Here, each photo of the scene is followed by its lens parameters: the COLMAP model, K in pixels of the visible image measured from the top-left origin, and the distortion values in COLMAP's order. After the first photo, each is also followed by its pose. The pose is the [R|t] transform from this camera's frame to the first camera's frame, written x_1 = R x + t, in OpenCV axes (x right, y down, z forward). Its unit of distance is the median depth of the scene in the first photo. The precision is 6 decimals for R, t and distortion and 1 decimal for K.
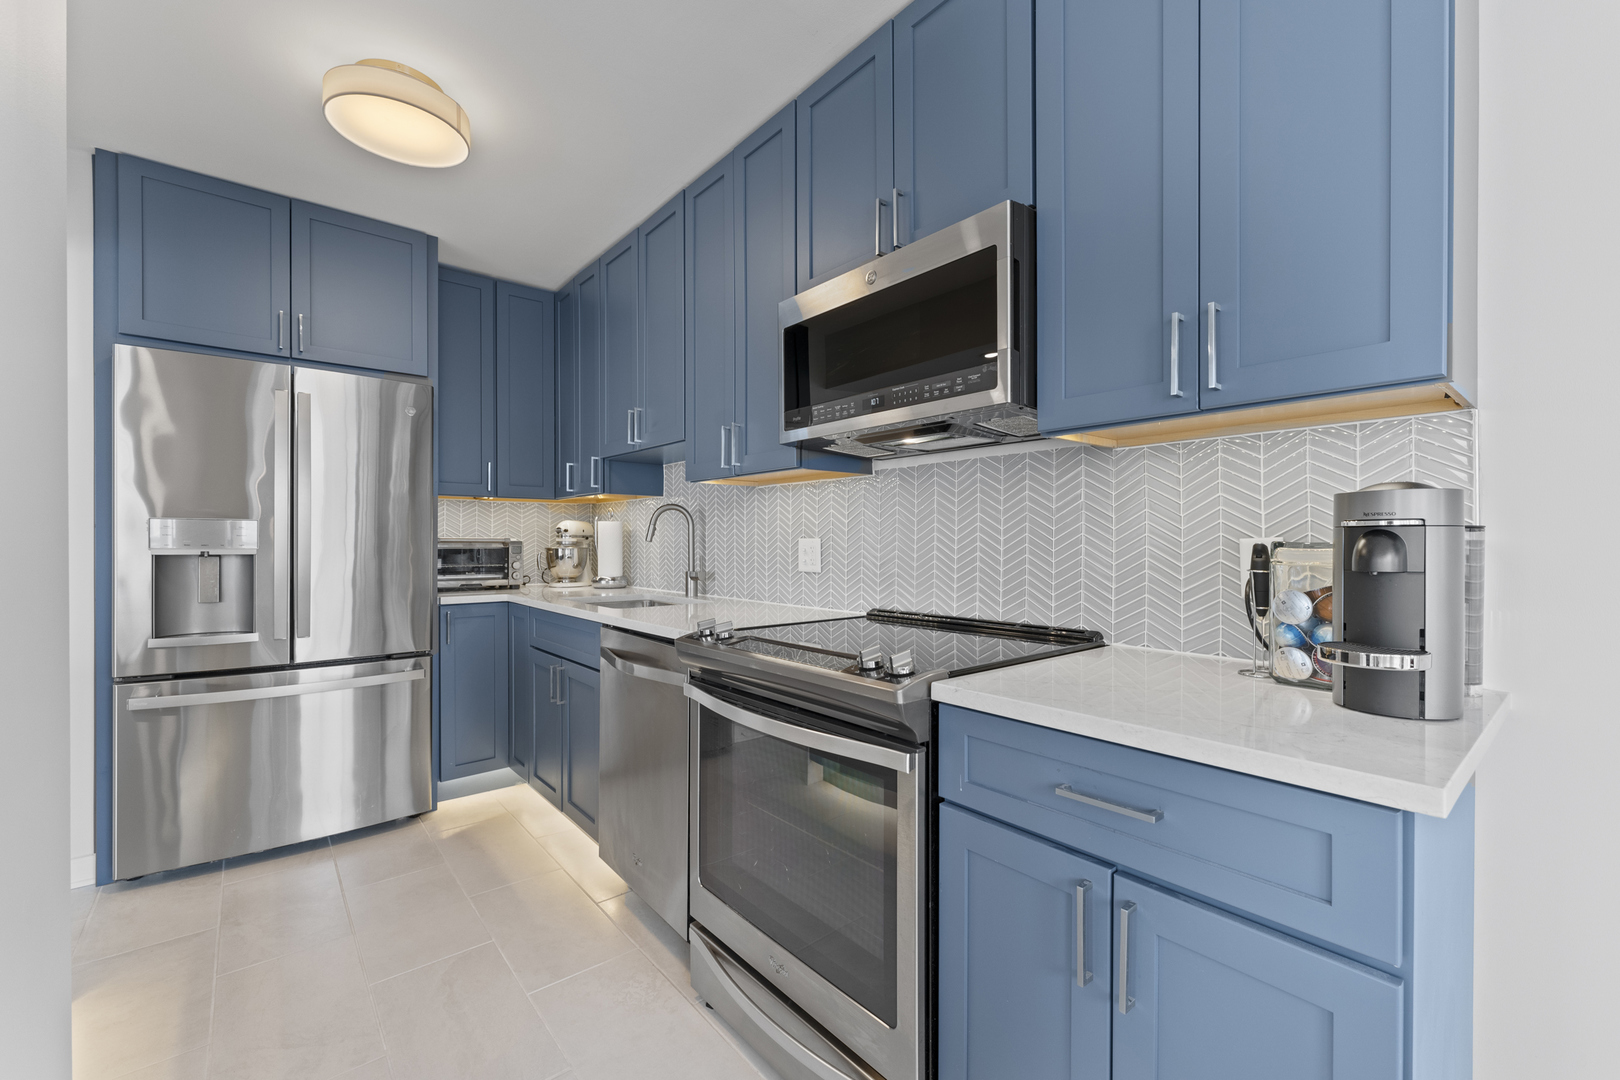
lens RADIAL K [[661.4, 0, 816.2], [0, 661.4, 542.7], [0, 0, 1]] dist [0.004150, -0.000228]
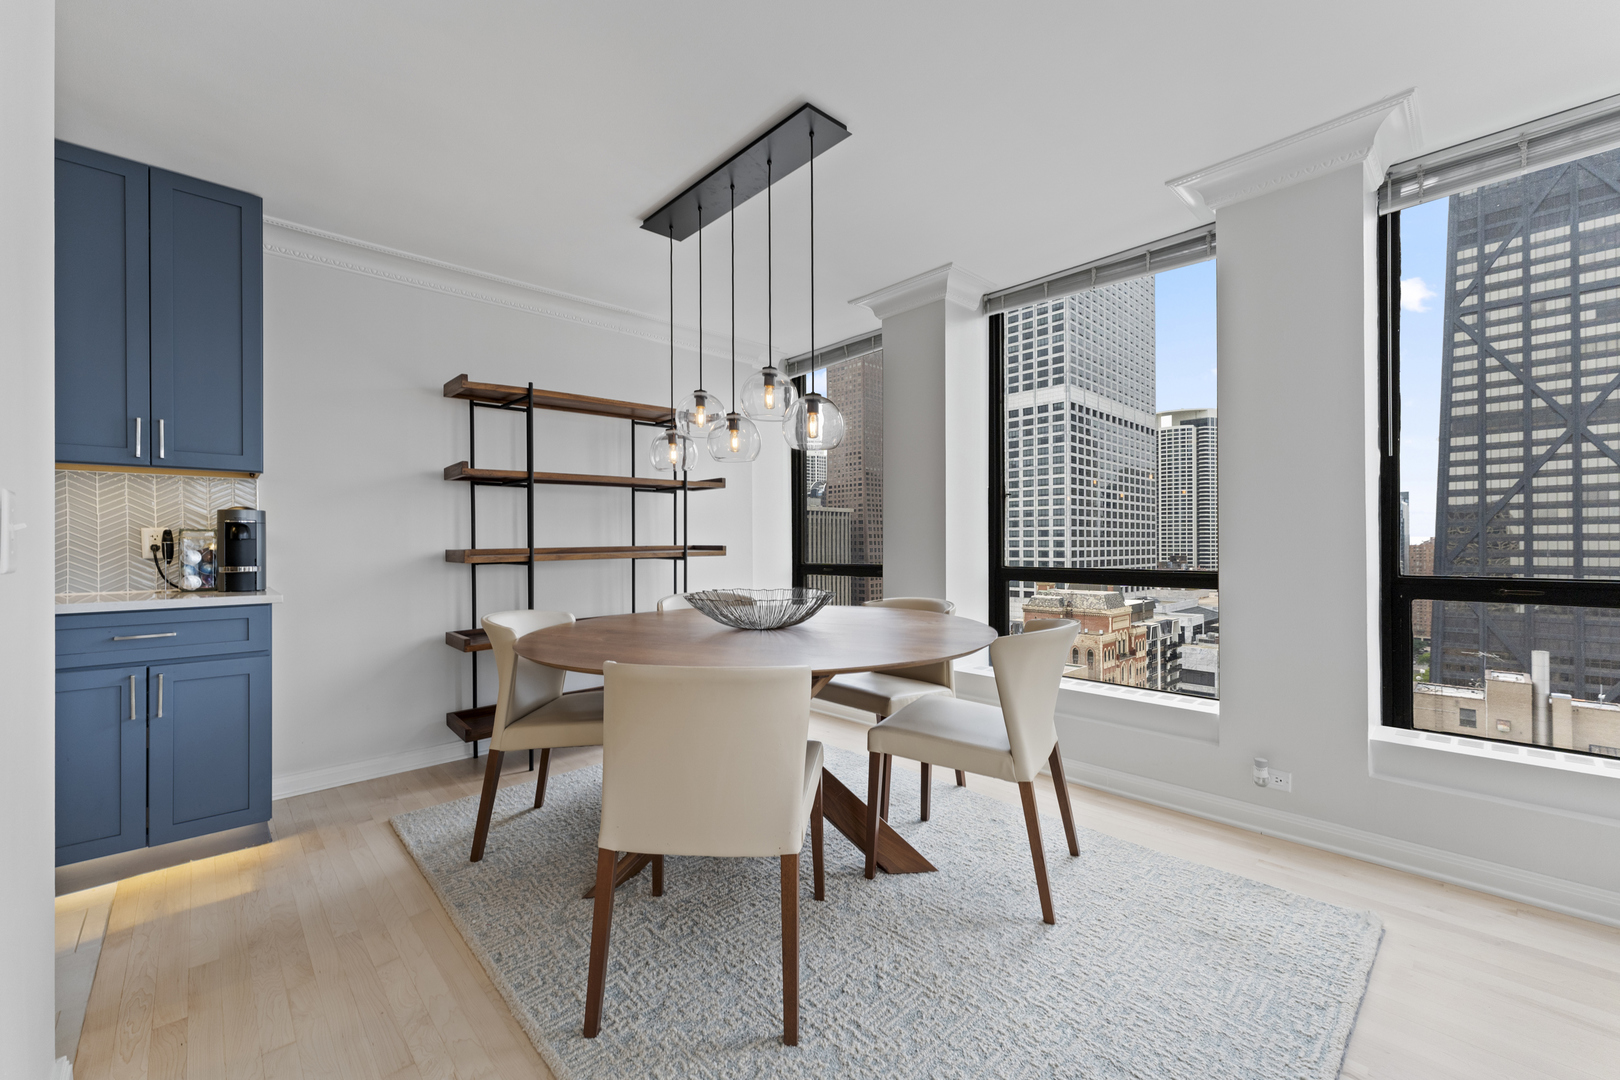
lens RADIAL K [[661.4, 0, 804.6], [0, 661.4, 536.2], [0, 0, 1]] dist [0.004150, -0.000228]
pose [[-0.061722, 0.012660, 0.998013, -1.440826], [0.007304, 0.999899, -0.012233, 0.056405], [-0.998067, 0.006534, -0.061808, -0.824026]]
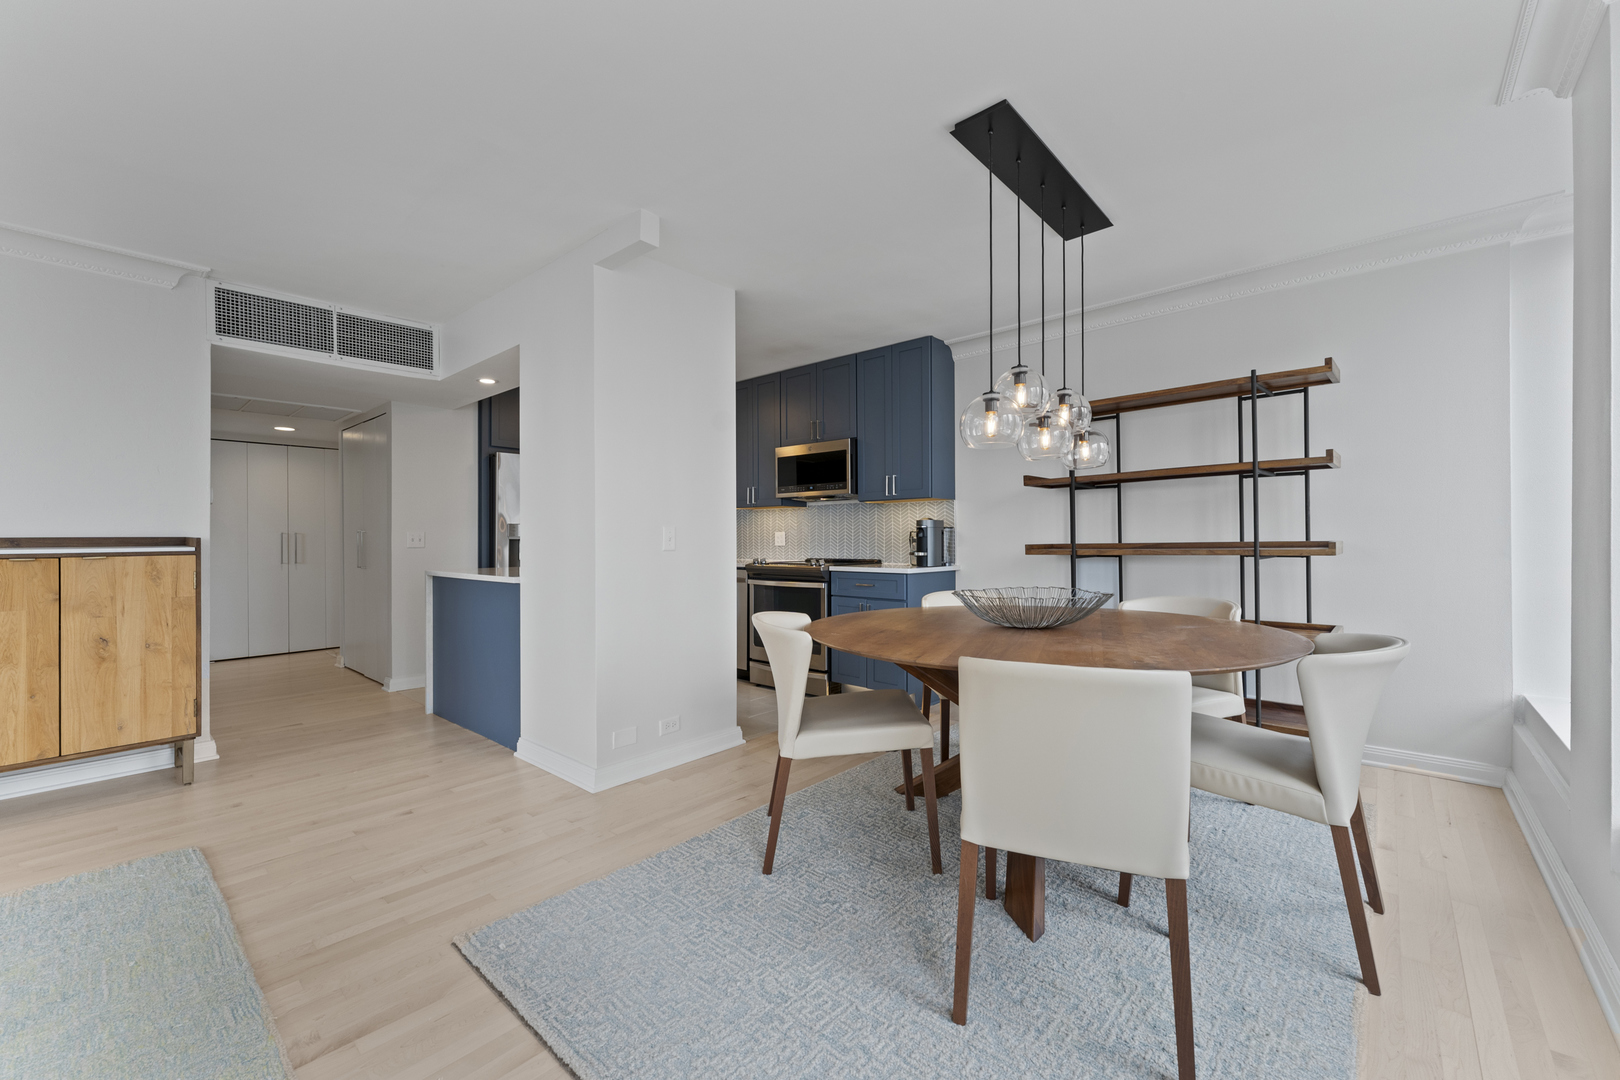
lens RADIAL K [[661.4, 0, 816.3], [0, 661.4, 536.8], [0, 0, 1]] dist [0.004150, -0.000228]
pose [[0.989088, -0.003778, 0.147279, -0.428372], [0.004620, 0.999975, -0.005374, 0.045836], [-0.147255, 0.005996, 0.989080, -2.572586]]
